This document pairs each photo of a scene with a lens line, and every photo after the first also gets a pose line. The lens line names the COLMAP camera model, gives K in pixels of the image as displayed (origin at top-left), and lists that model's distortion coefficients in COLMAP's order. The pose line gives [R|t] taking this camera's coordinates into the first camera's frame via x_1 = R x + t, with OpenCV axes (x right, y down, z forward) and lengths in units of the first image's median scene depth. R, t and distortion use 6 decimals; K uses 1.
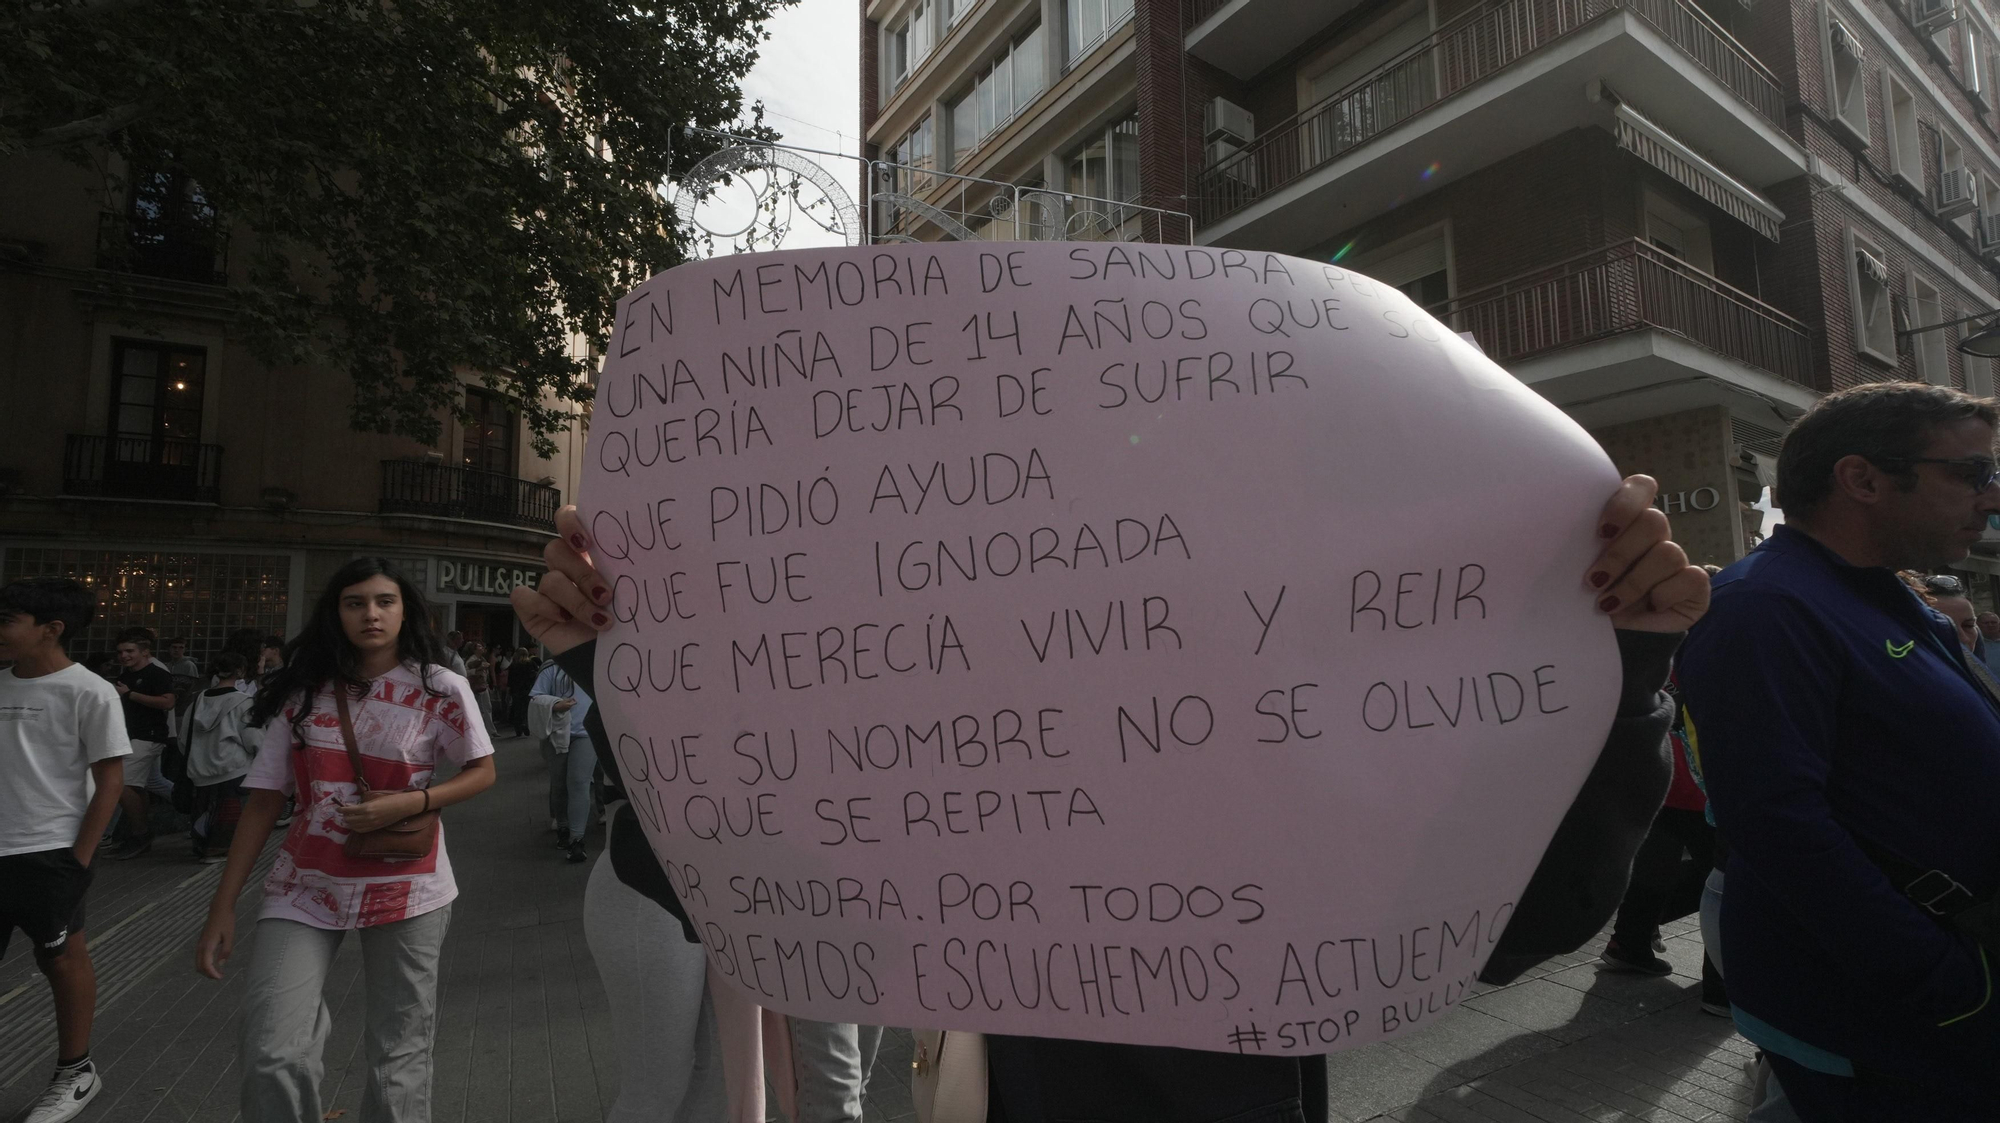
lens RADIAL K [[867.0, 0, 1008.6], [0, 867.0, 560.4], [0, 0, 1]] dist [-0.001952, 0.000107]
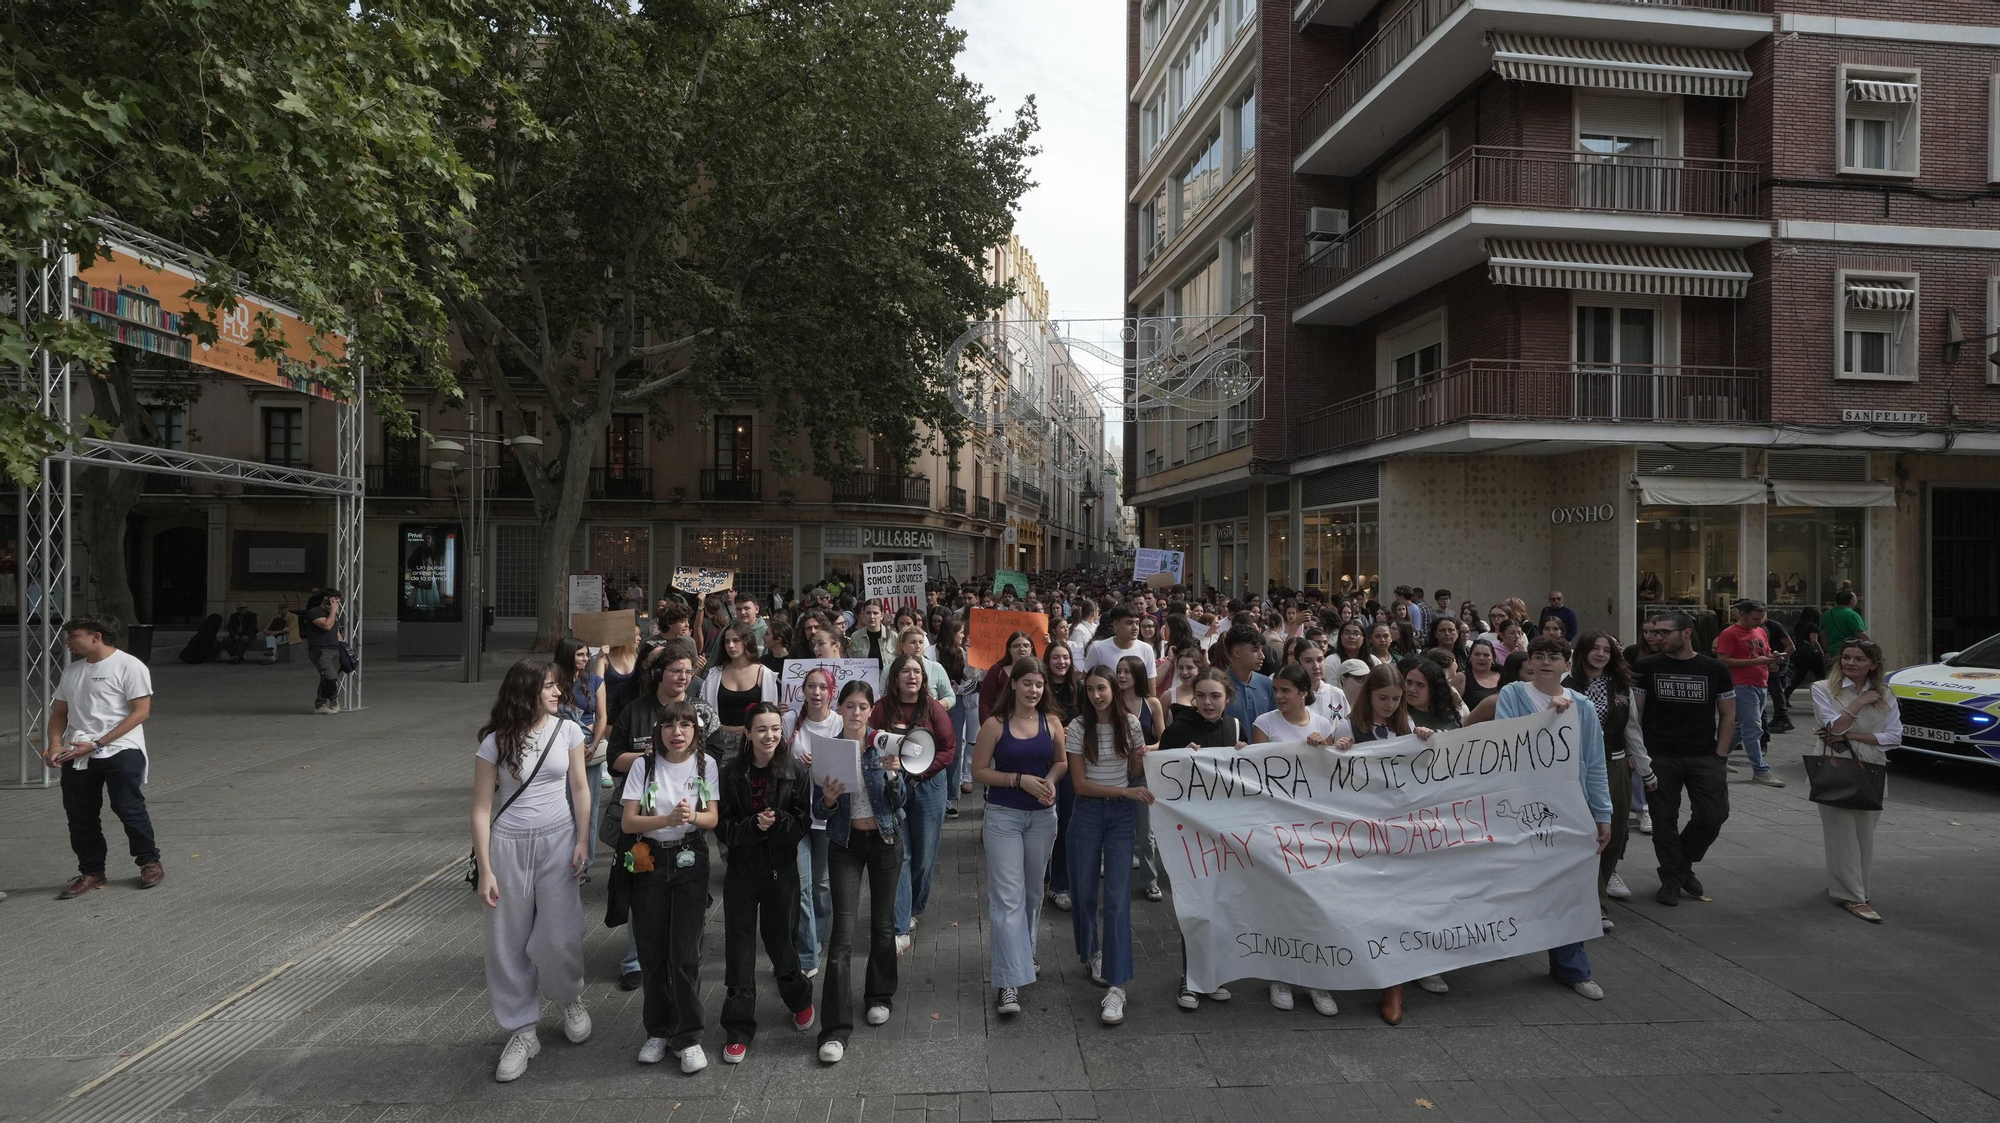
lens RADIAL K [[867.0, 0, 992.9], [0, 867.0, 560.6], [0, 0, 1]] dist [-0.001952, 0.000107]
pose [[0.896876, 0.019775, -0.441840, 0.336509], [0.019465, 0.996267, 0.084100, -0.081490], [0.441854, -0.084028, 0.893143, -0.426036]]
